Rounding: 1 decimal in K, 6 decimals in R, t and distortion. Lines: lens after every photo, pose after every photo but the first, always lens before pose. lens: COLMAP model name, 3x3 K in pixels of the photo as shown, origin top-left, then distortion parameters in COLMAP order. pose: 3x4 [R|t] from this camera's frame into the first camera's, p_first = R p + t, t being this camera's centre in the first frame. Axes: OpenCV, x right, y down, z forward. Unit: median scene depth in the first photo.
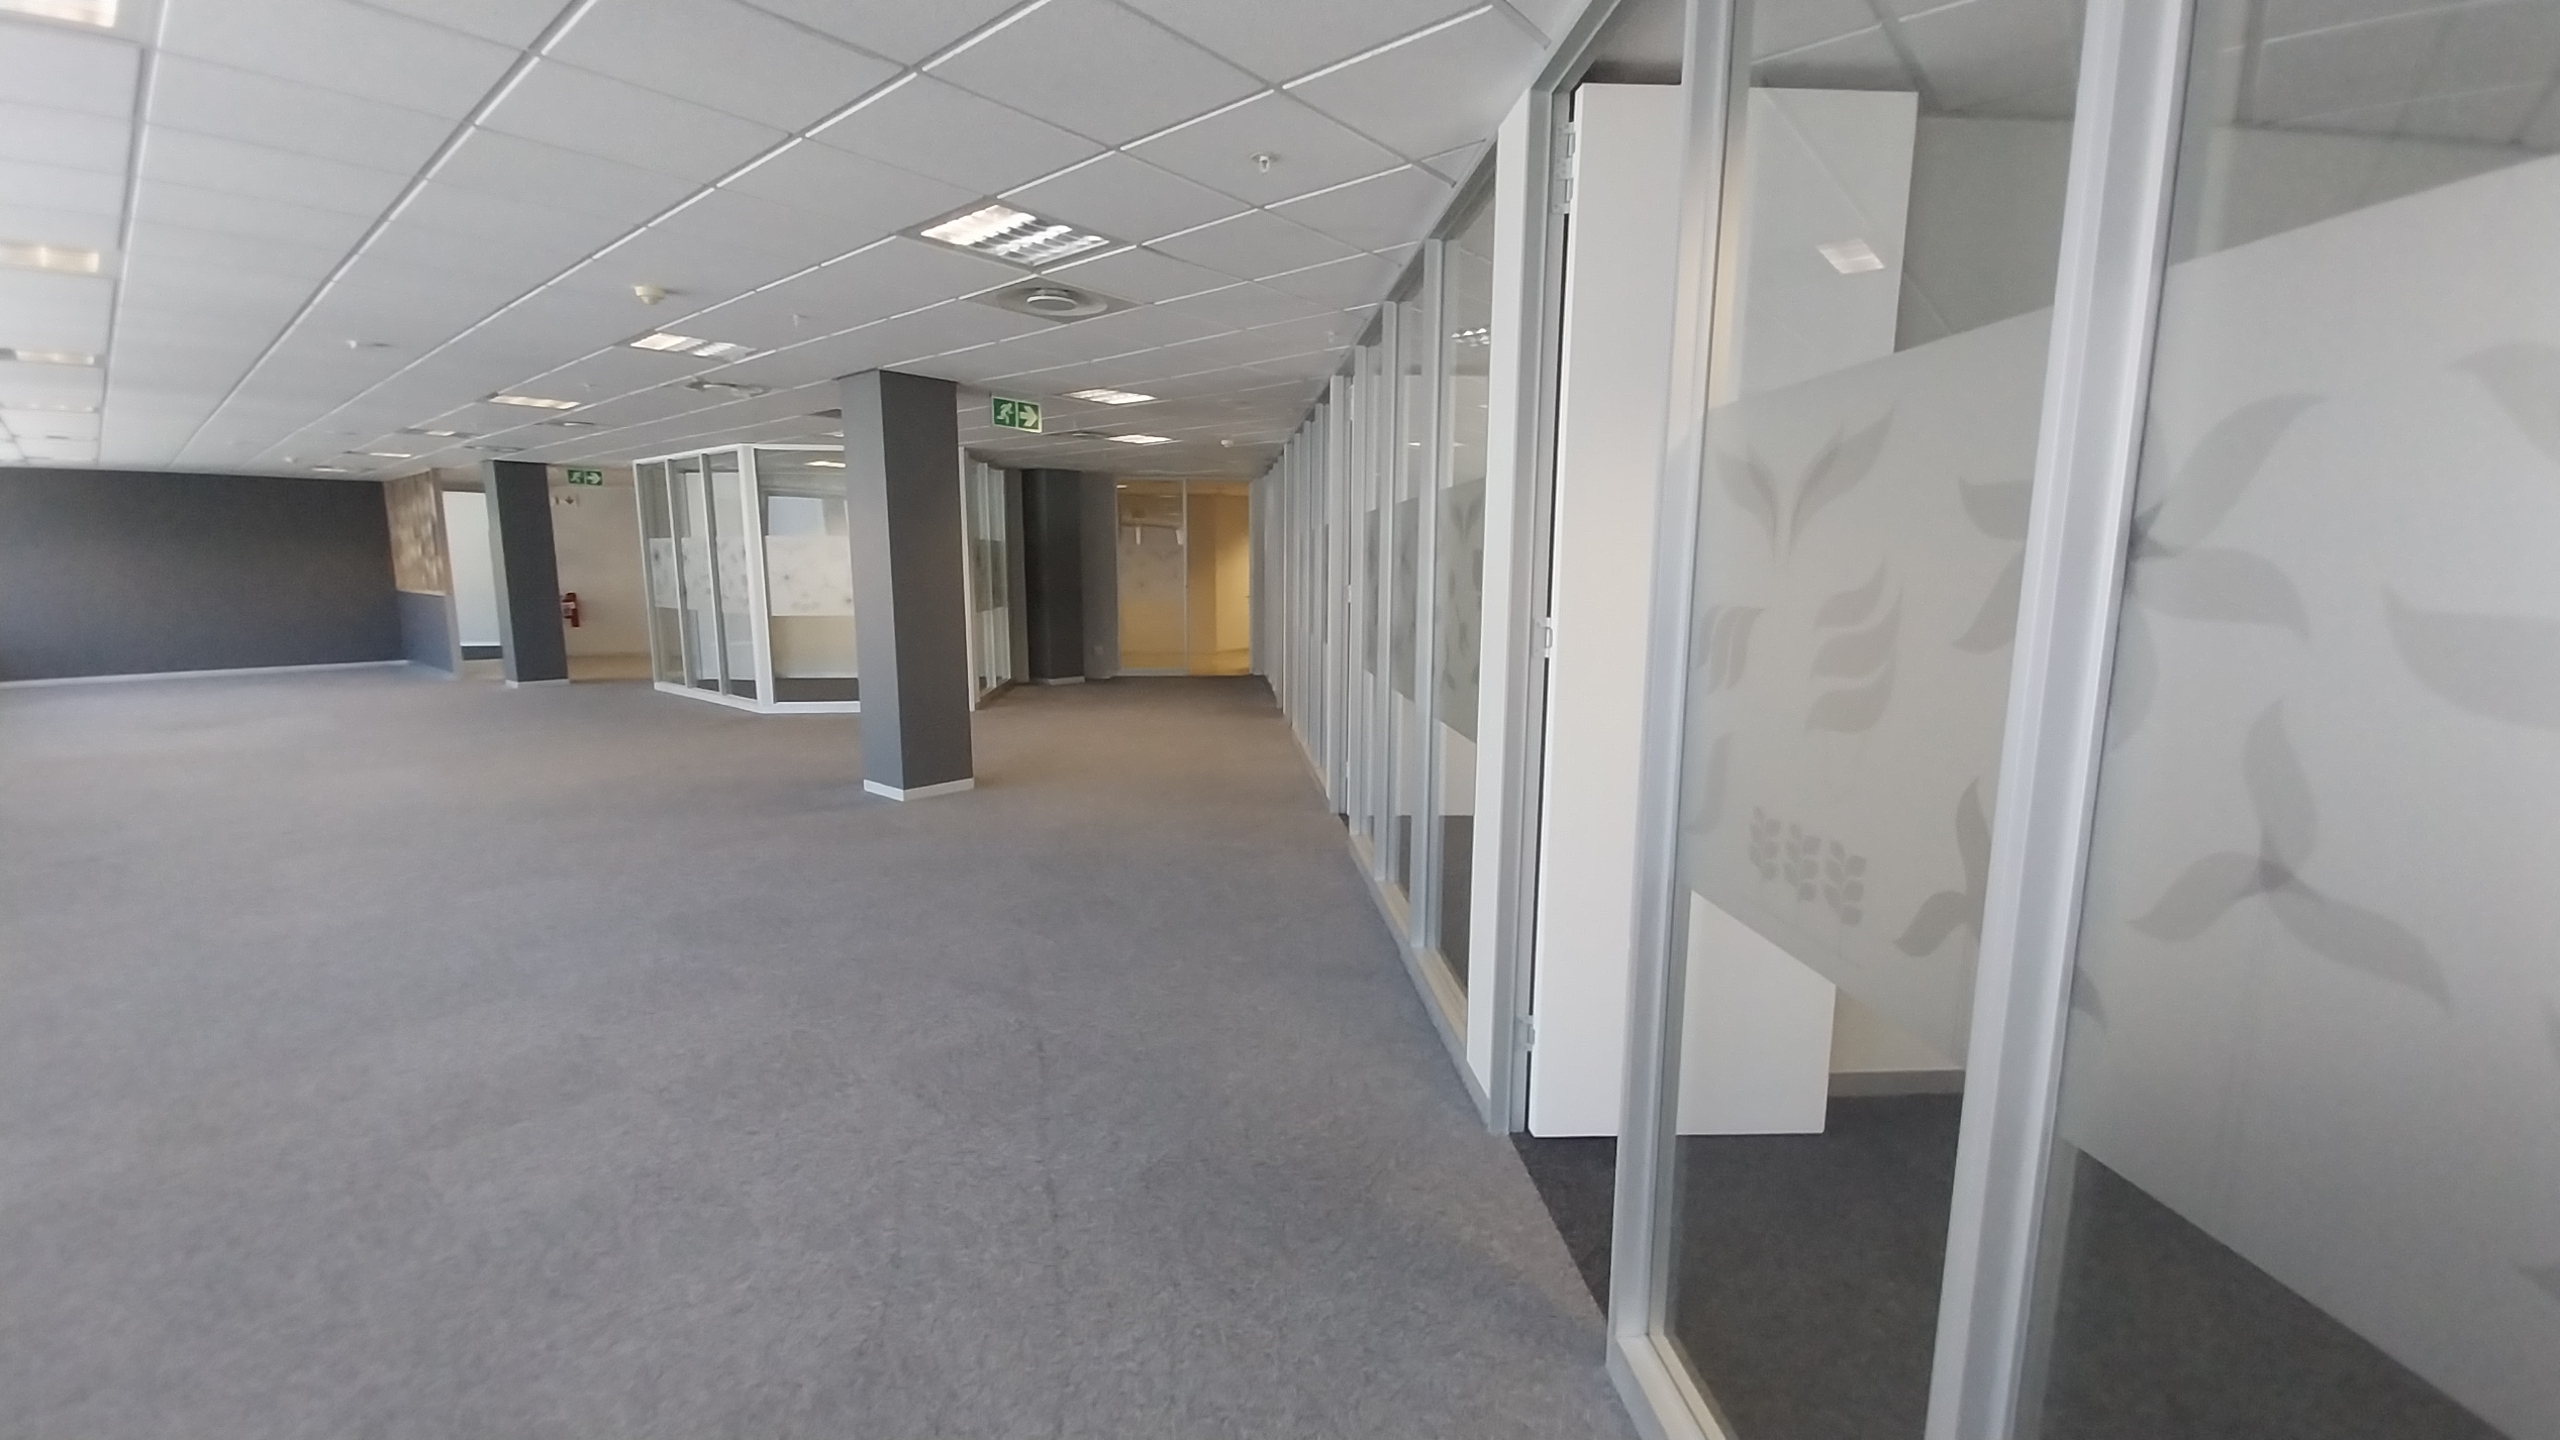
lens RADIAL K [[1023.7, 0, 1290.9], [0, 1023.7, 732.6], [0, 0, 1]] dist [0.001721, -0.004272]
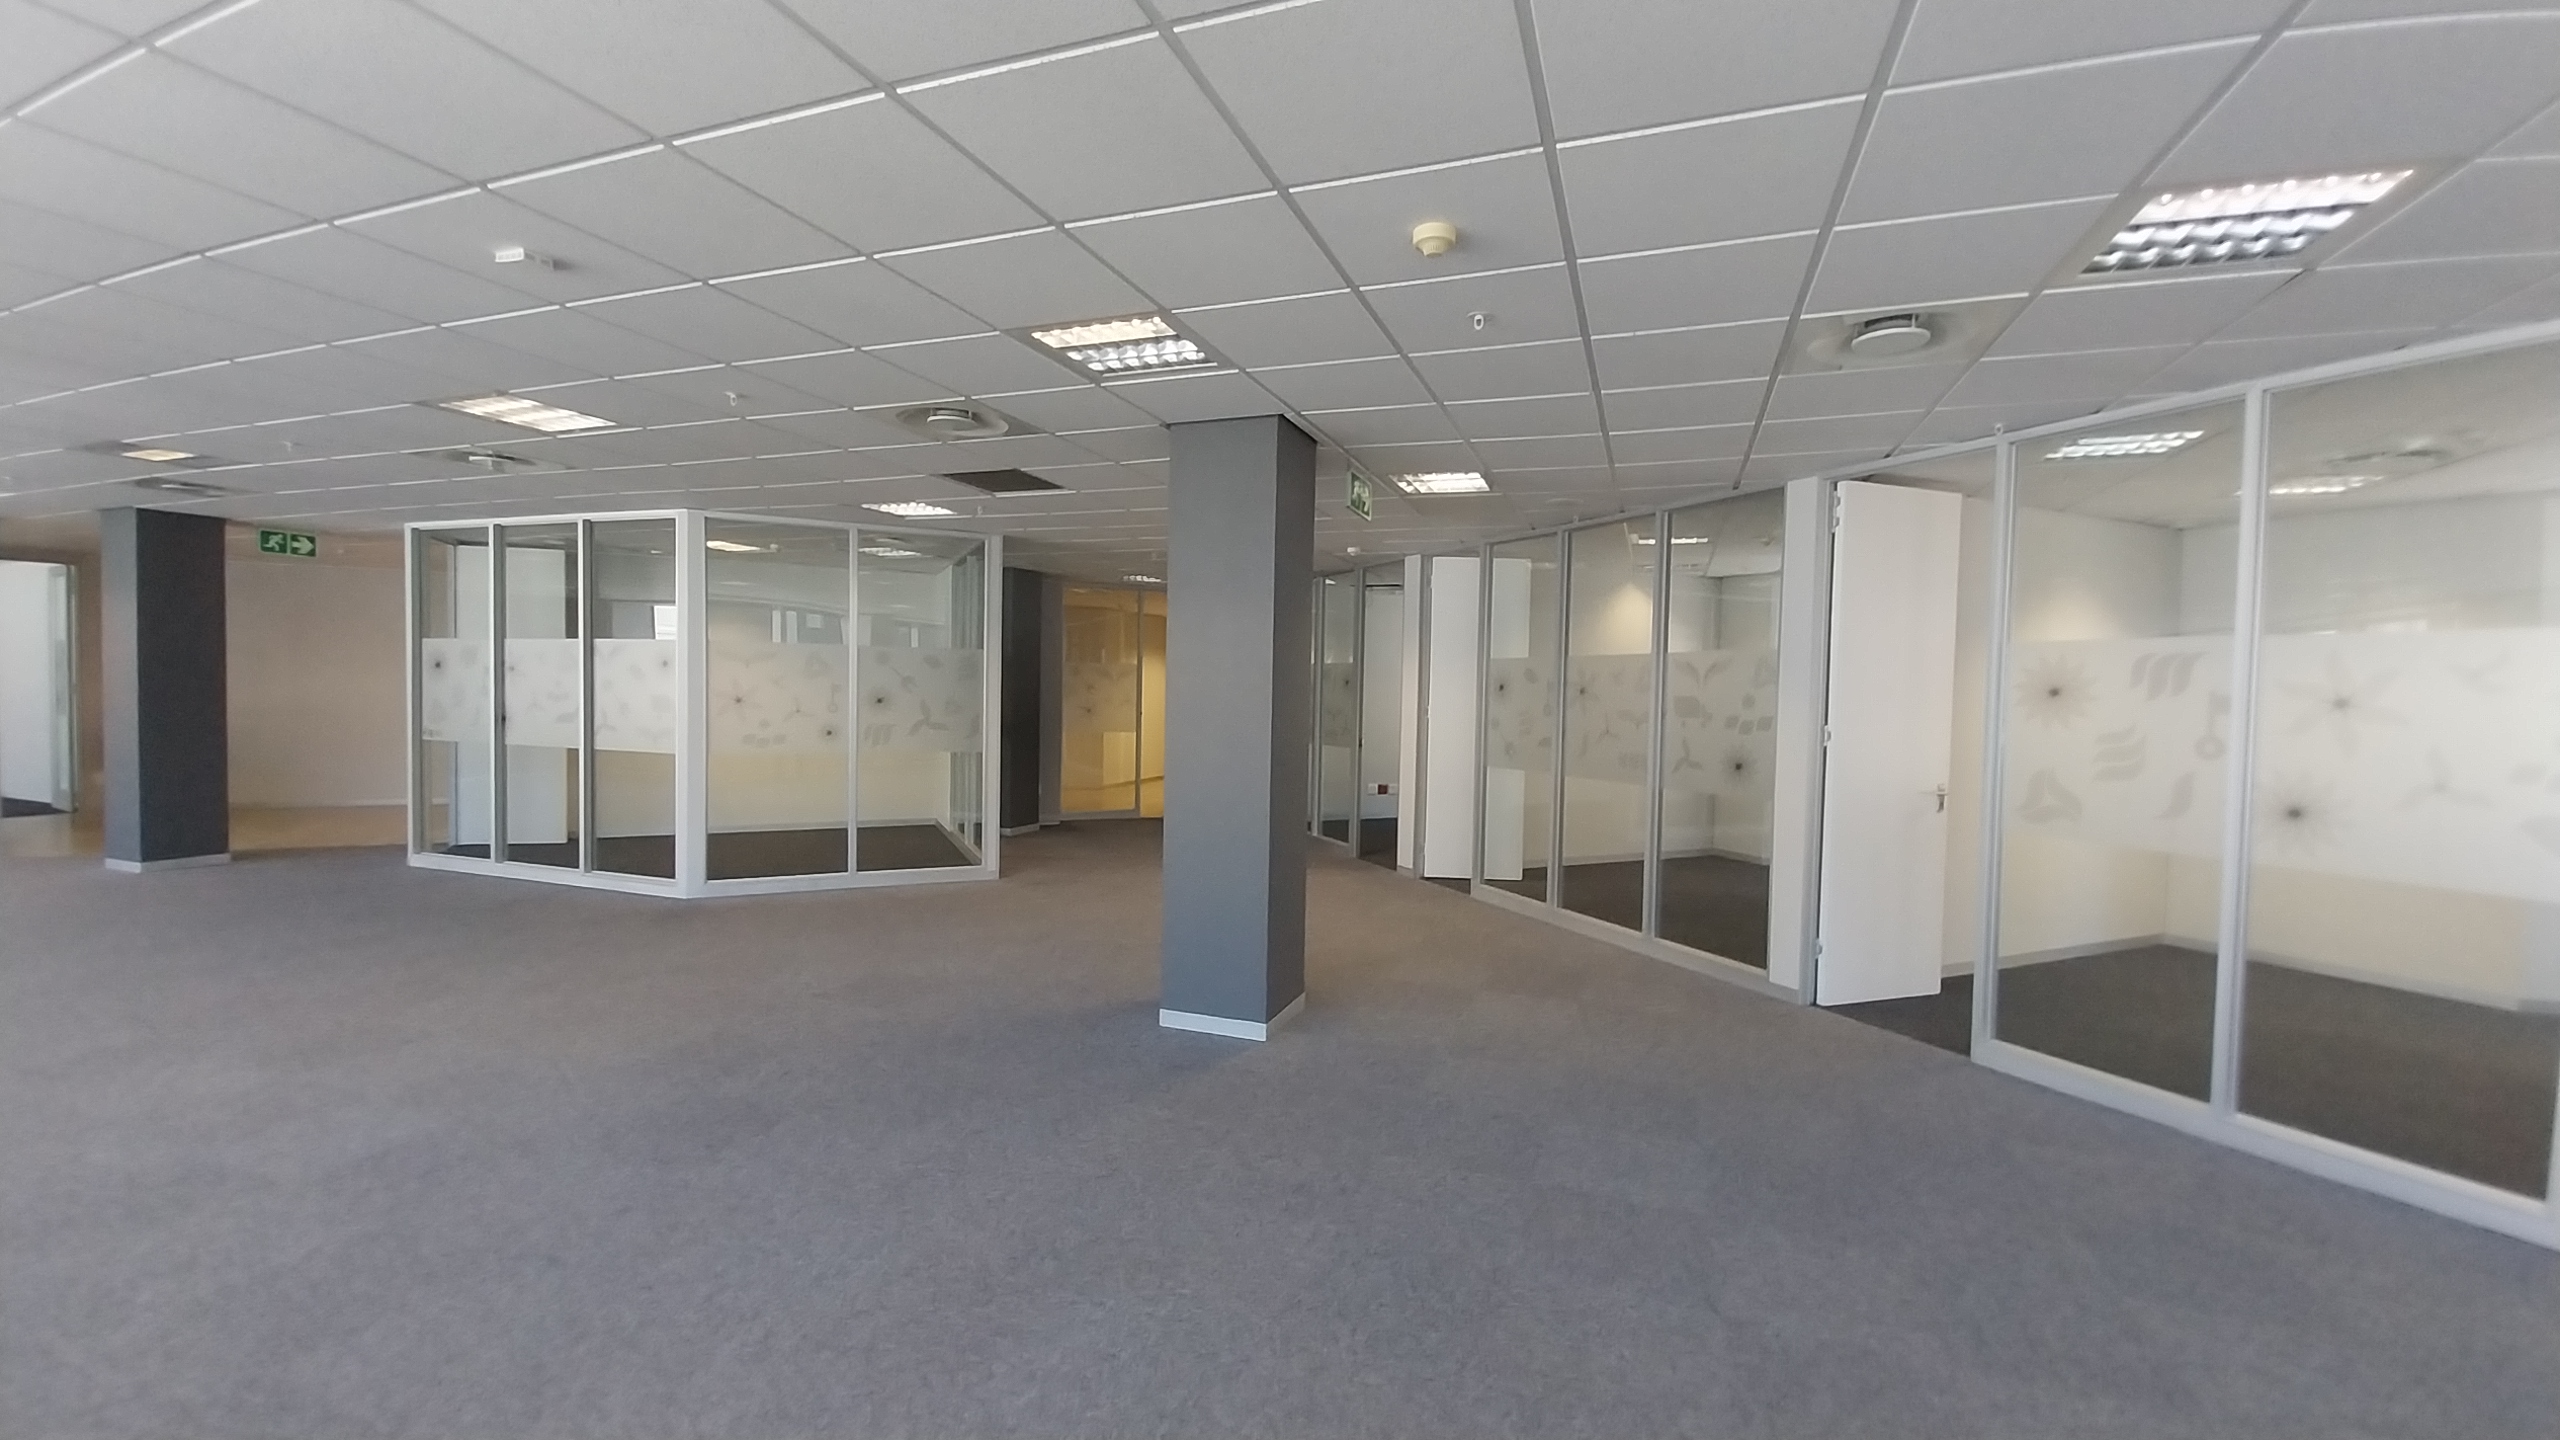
lens RADIAL K [[1023.7, 0, 1295.3], [0, 1023.7, 724.7], [0, 0, 1]] dist [0.001721, -0.004272]
pose [[0.937664, 0.002392, 0.347534, -0.311792], [0.040796, 0.992305, -0.116901, -0.031144], [-0.345140, 0.123792, 0.930352, 0.181031]]
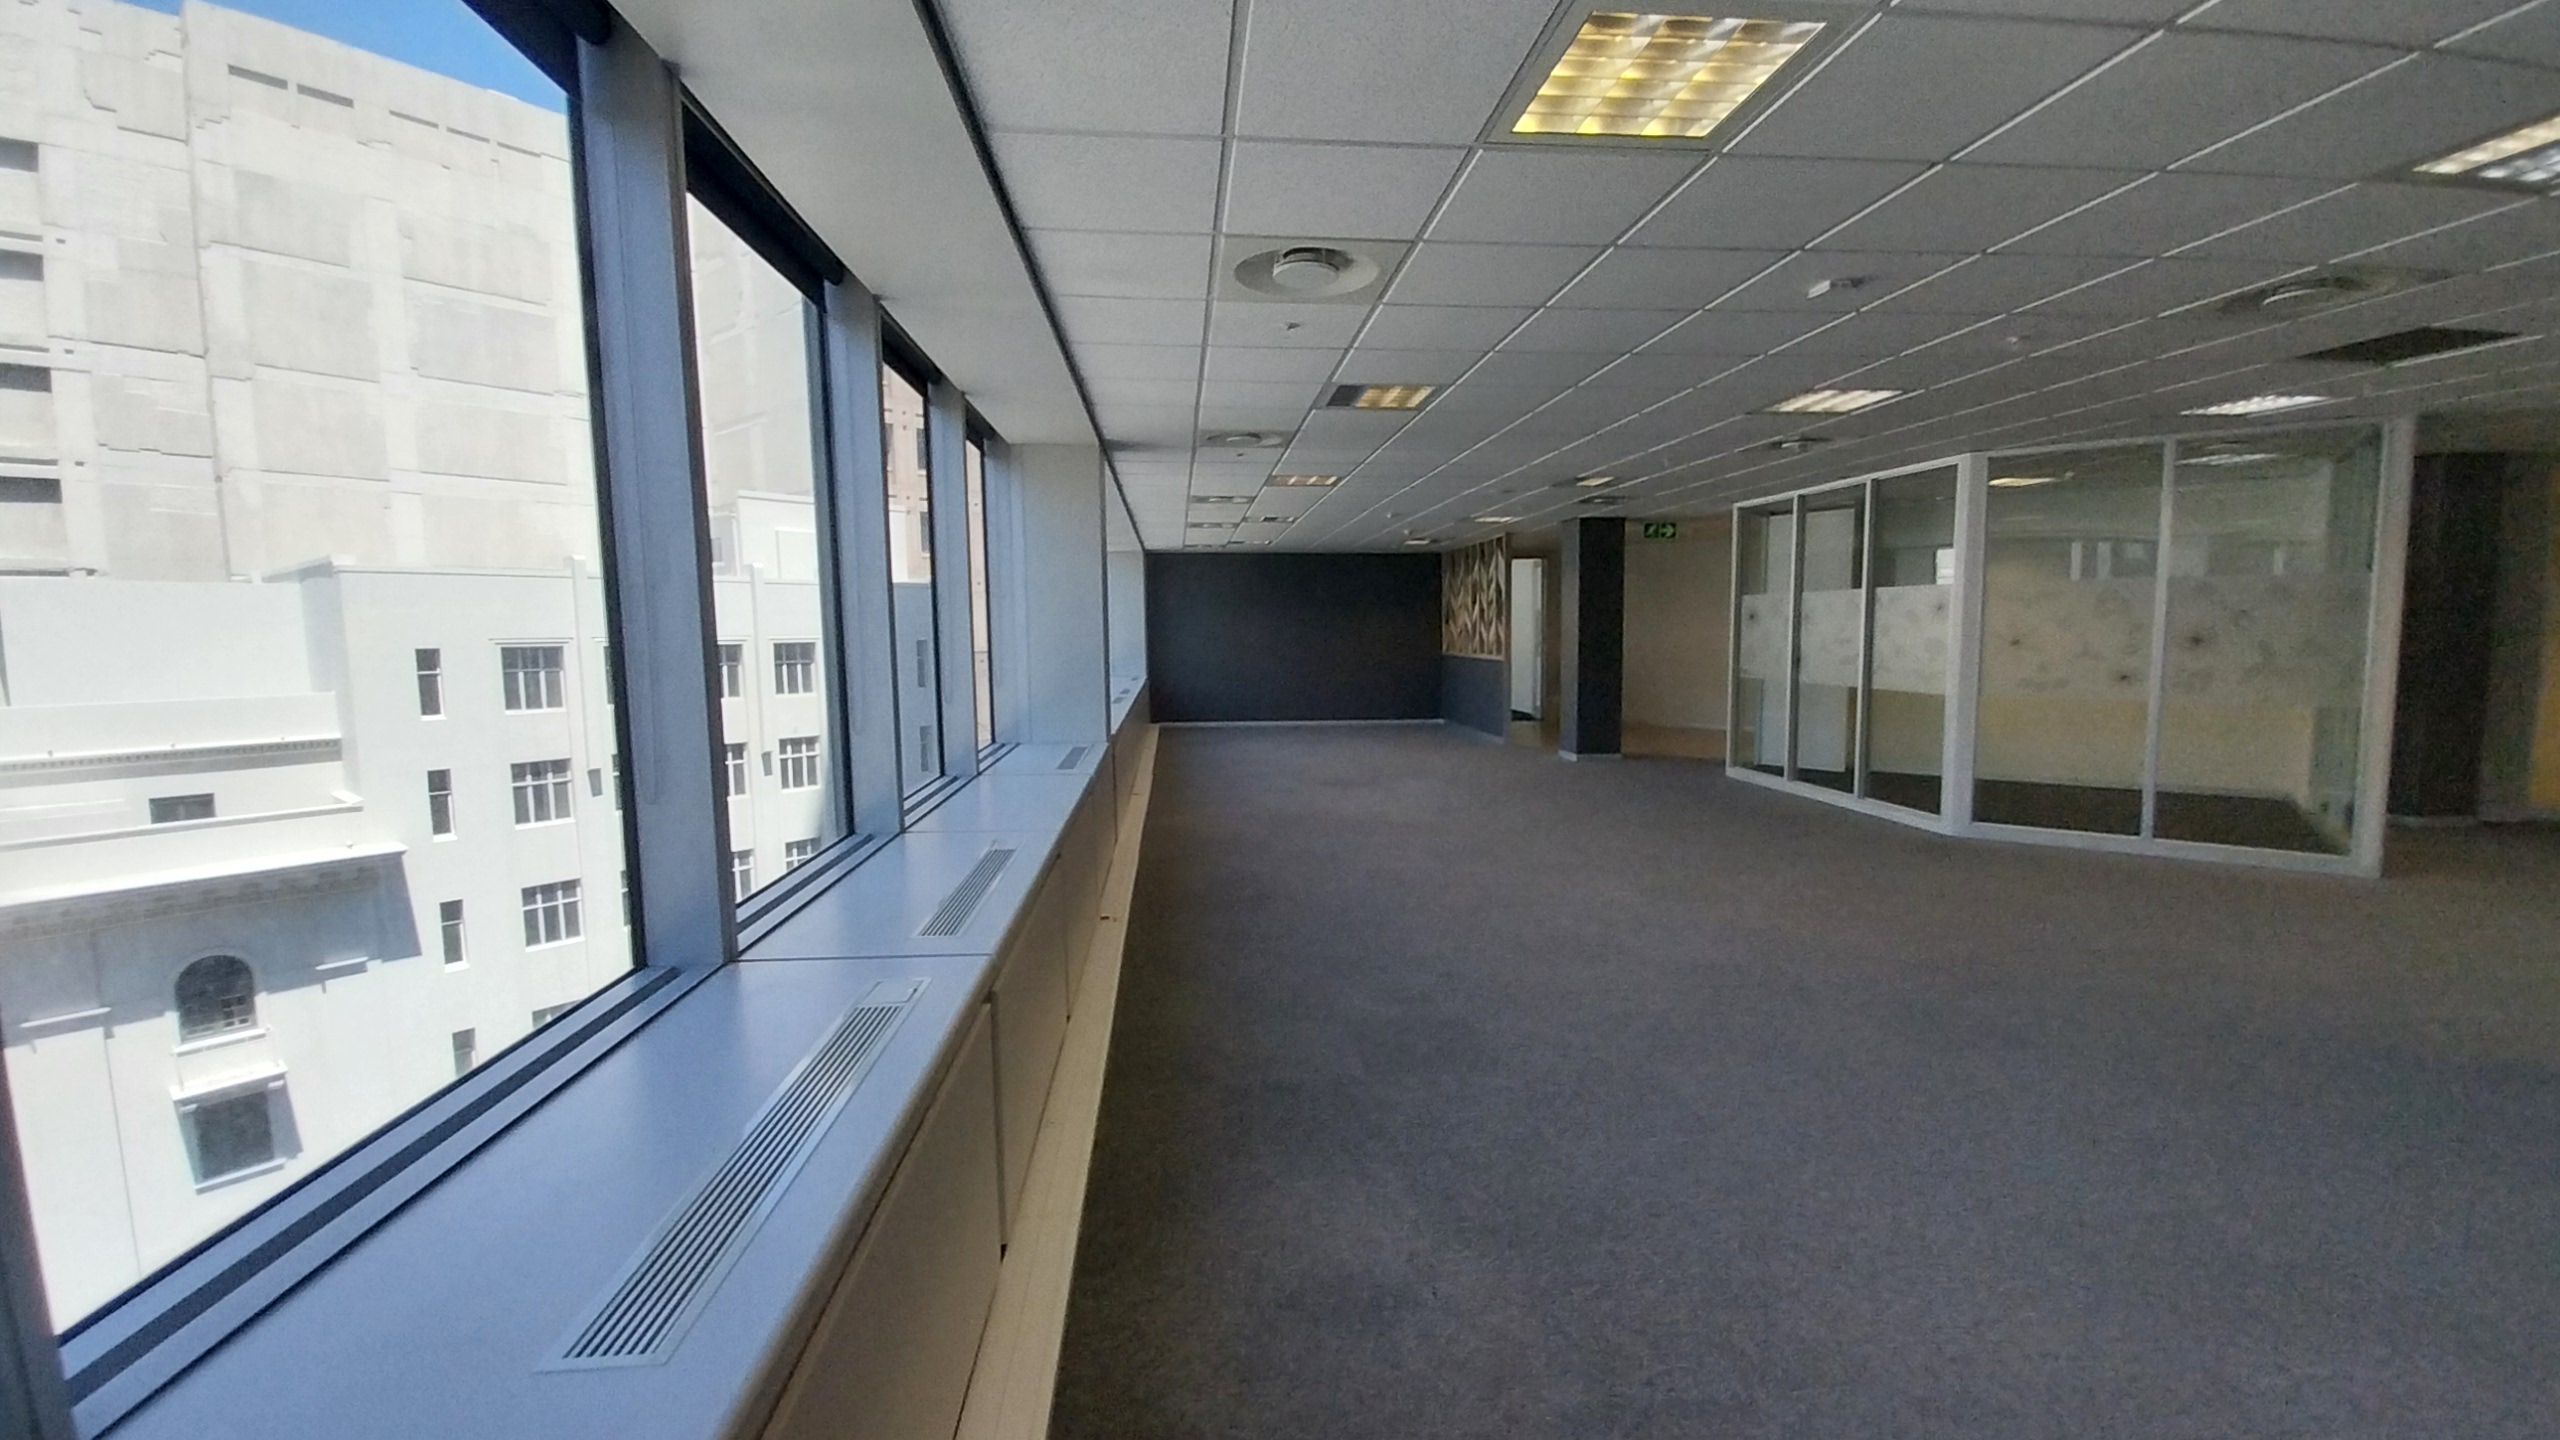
lens RADIAL K [[1023.7, 0, 1258.2], [0, 1023.7, 712.8], [0, 0, 1]] dist [0.001721, -0.004272]
pose [[0.705465, 0.047929, -0.707122, -0.299868], [-0.103786, 0.993942, -0.036173, -0.023115], [0.701104, 0.098908, 0.706166, 0.140855]]
